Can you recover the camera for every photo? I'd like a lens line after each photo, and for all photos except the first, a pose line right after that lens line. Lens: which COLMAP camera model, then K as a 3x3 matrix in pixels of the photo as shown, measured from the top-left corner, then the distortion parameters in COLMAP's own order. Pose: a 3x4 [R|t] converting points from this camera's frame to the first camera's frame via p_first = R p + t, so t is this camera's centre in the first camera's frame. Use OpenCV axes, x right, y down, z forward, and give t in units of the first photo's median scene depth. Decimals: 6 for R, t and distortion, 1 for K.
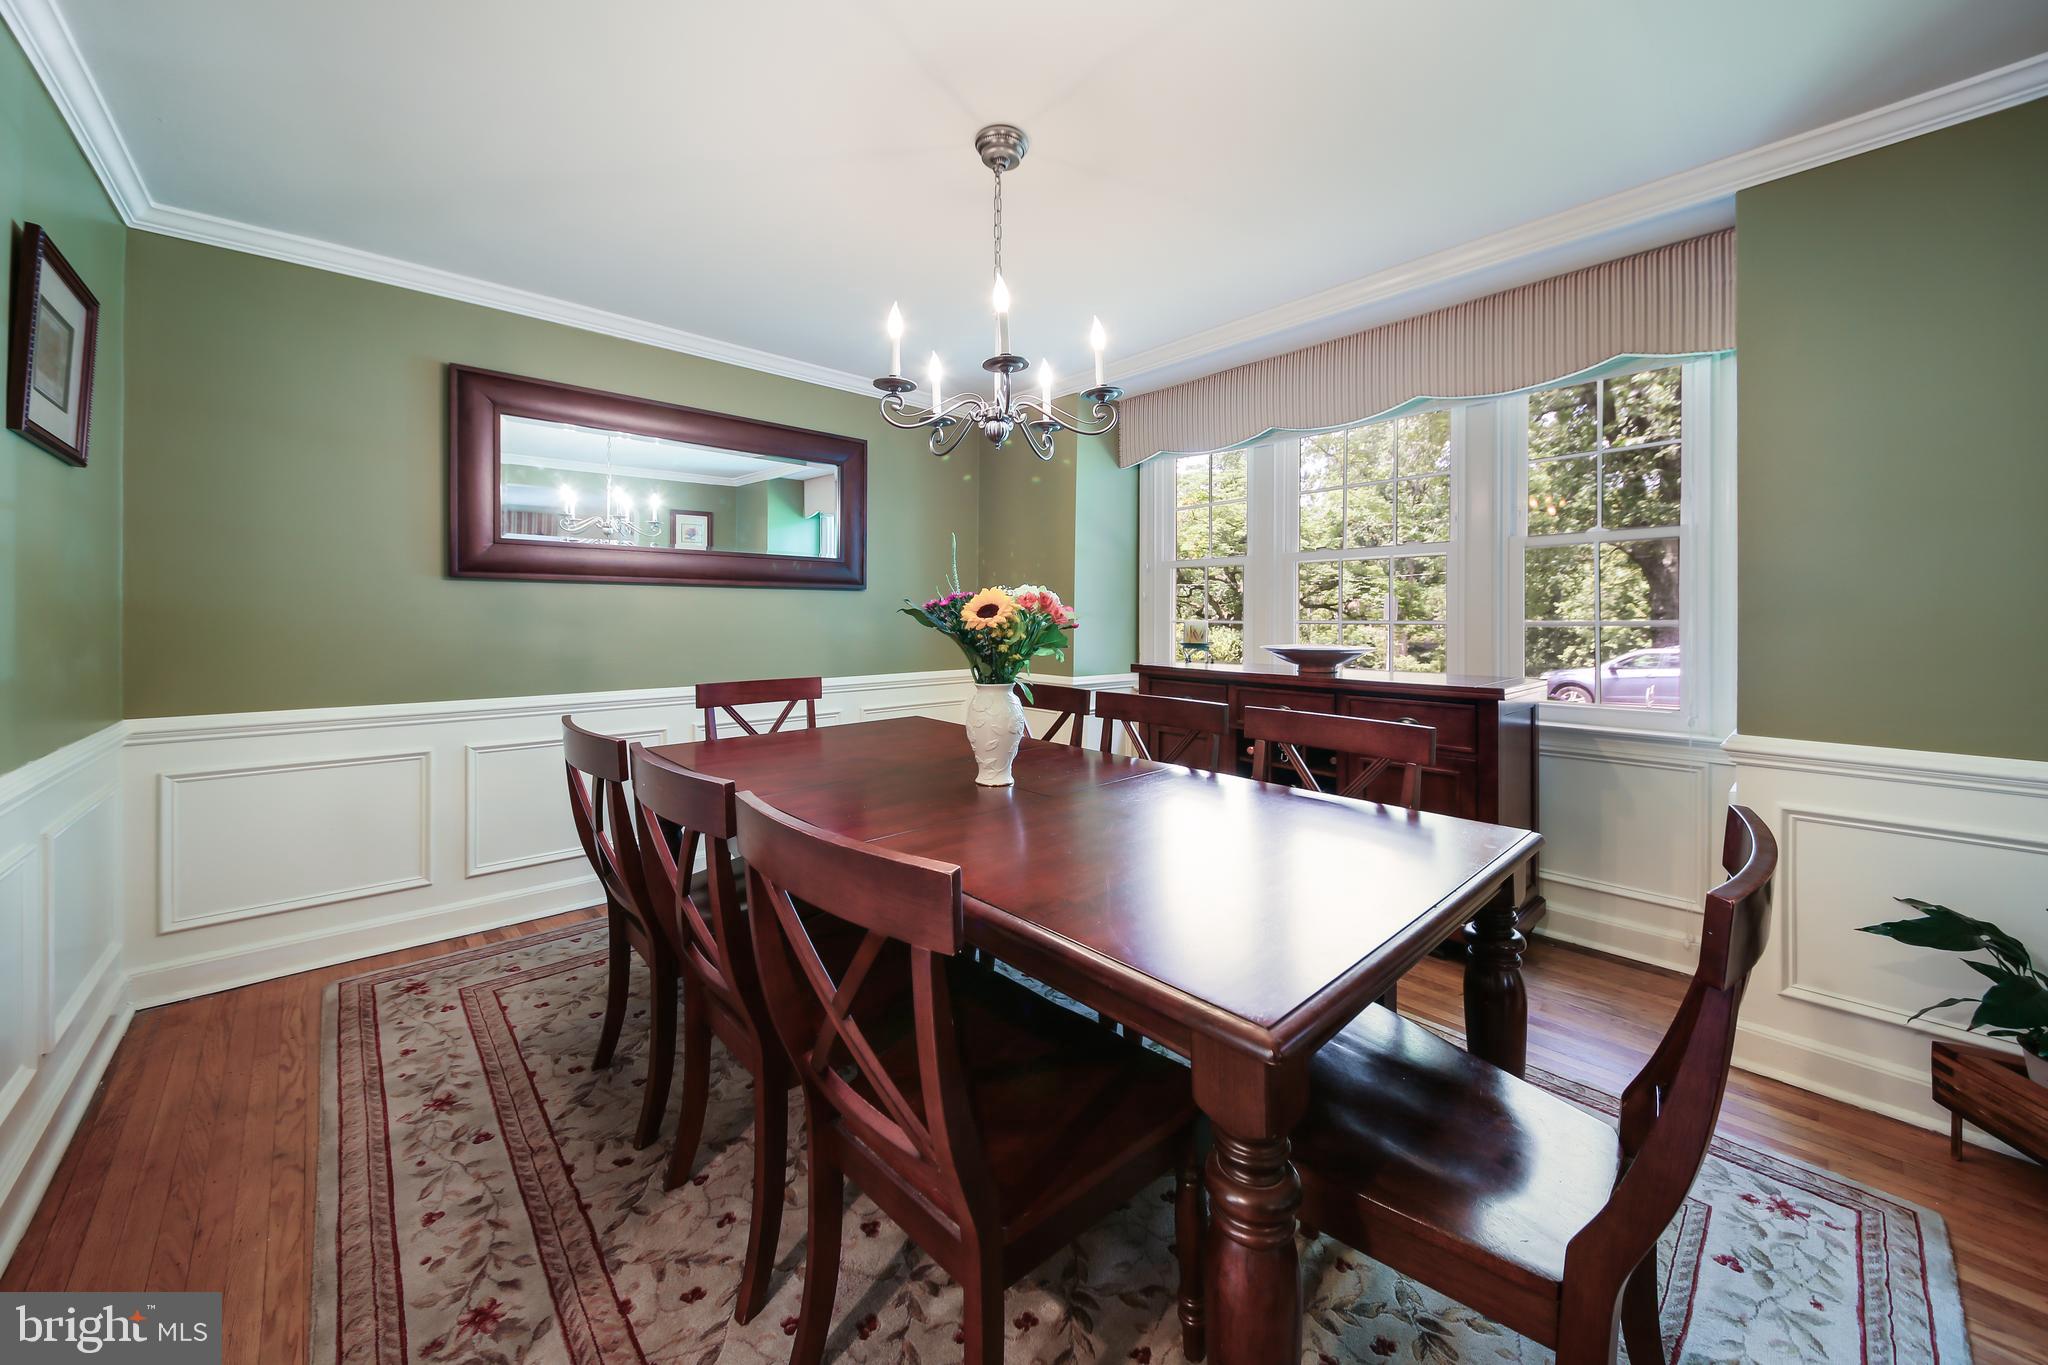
lens RADIAL K [[737.1, 0, 1022.3], [0, 737.1, 618.4], [0, 0, 1]] dist [0.001793, -0.000553]
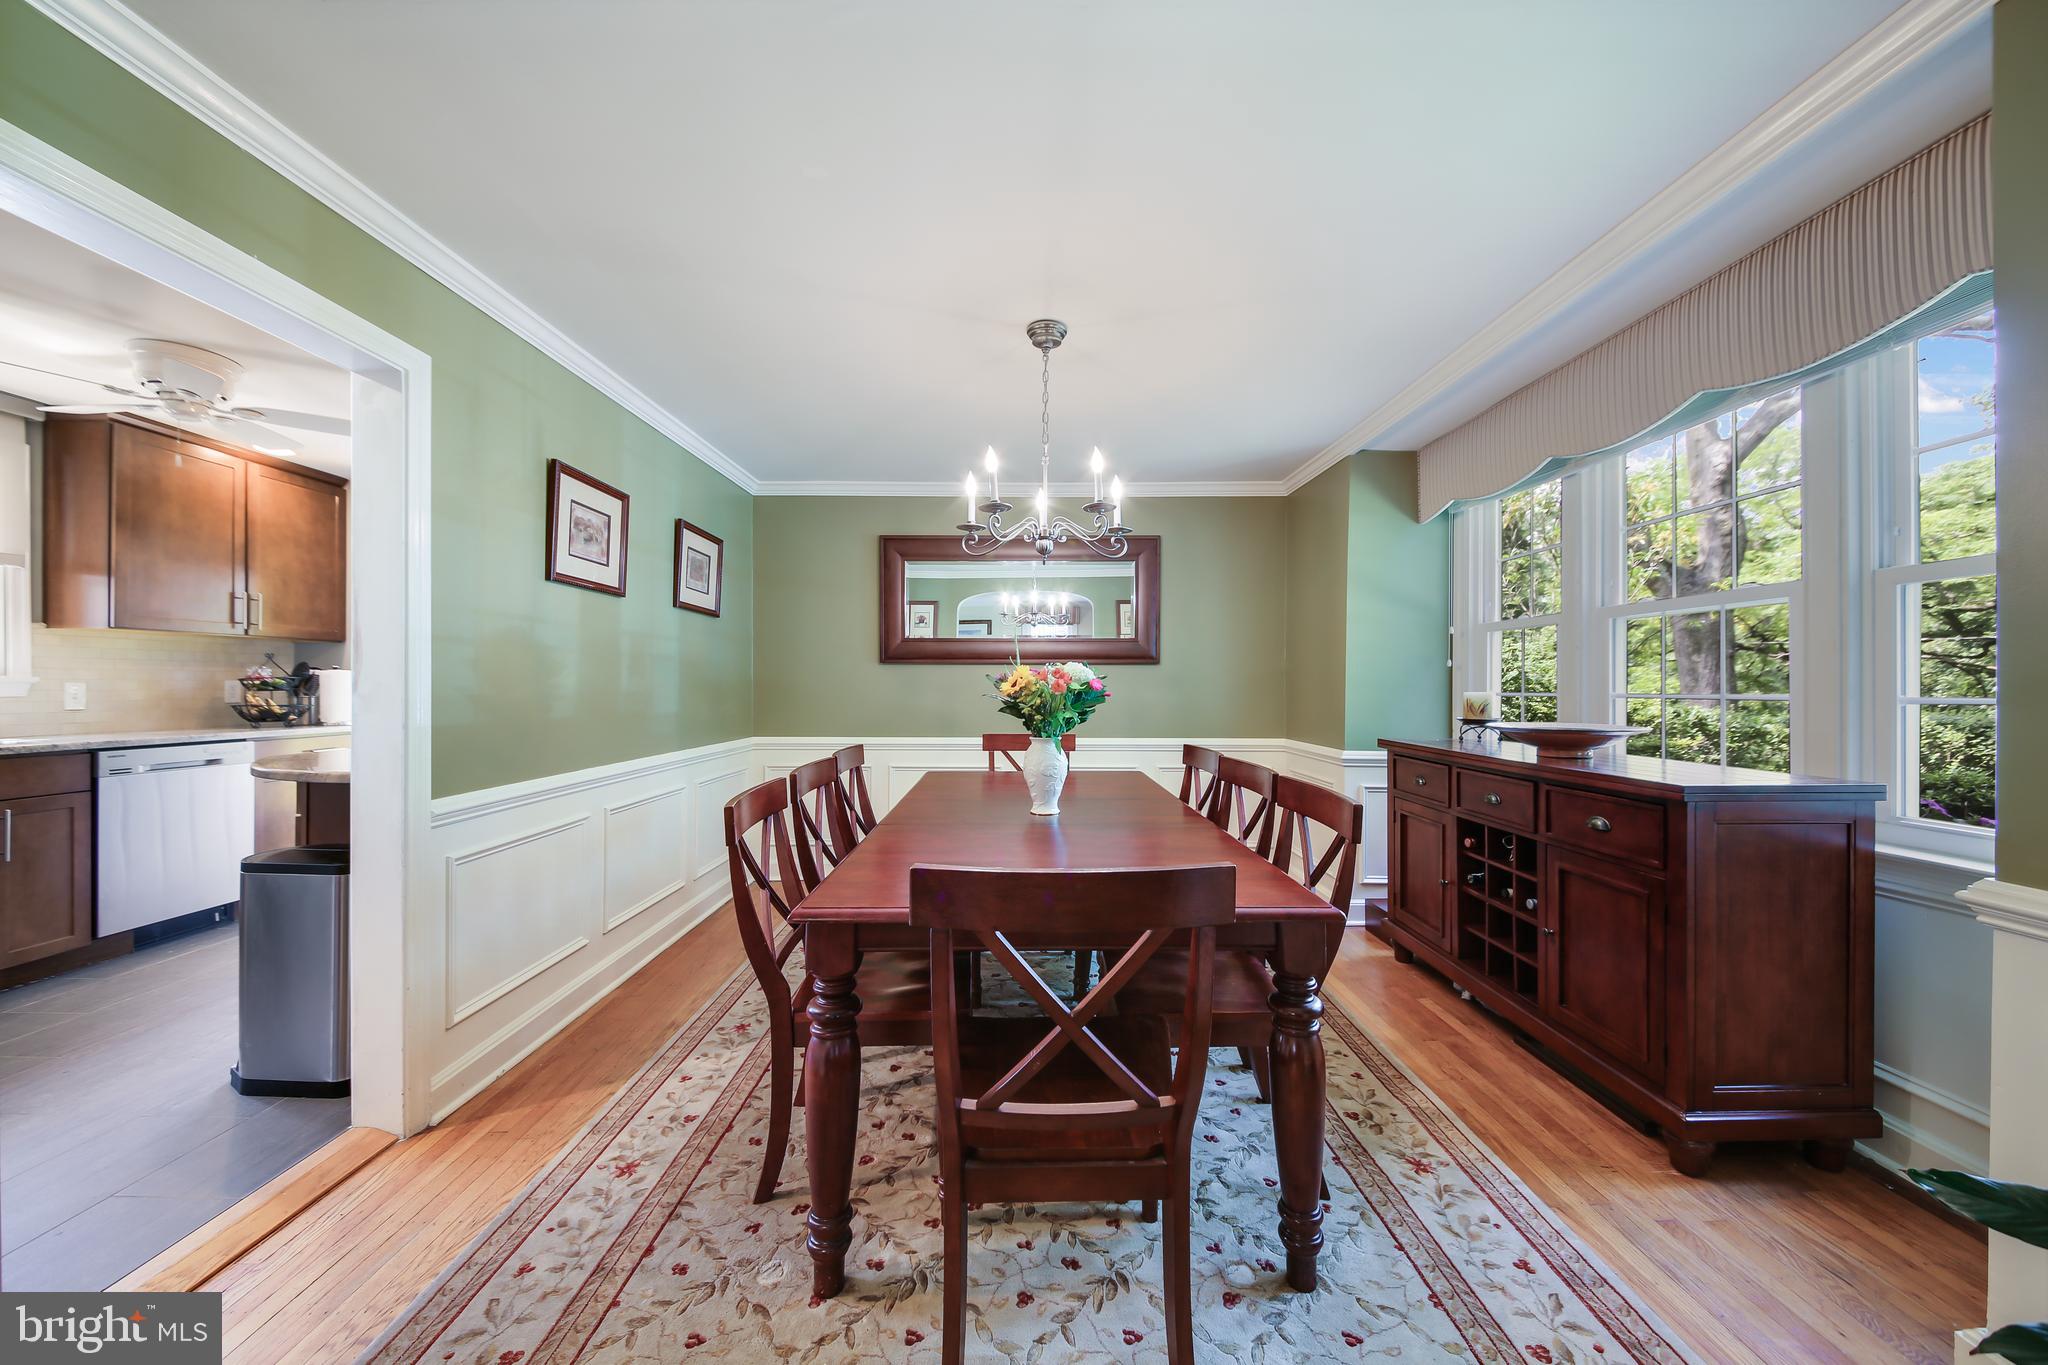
lens RADIAL K [[737.1, 0, 1042.0], [0, 737.1, 680.0], [0, 0, 1]] dist [0.001793, -0.000553]
pose [[0.748498, -0.005010, -0.663118, 0.678608], [-0.006474, 0.999869, -0.014862, 0.005470], [0.663105, 0.015417, 0.748368, 0.004527]]
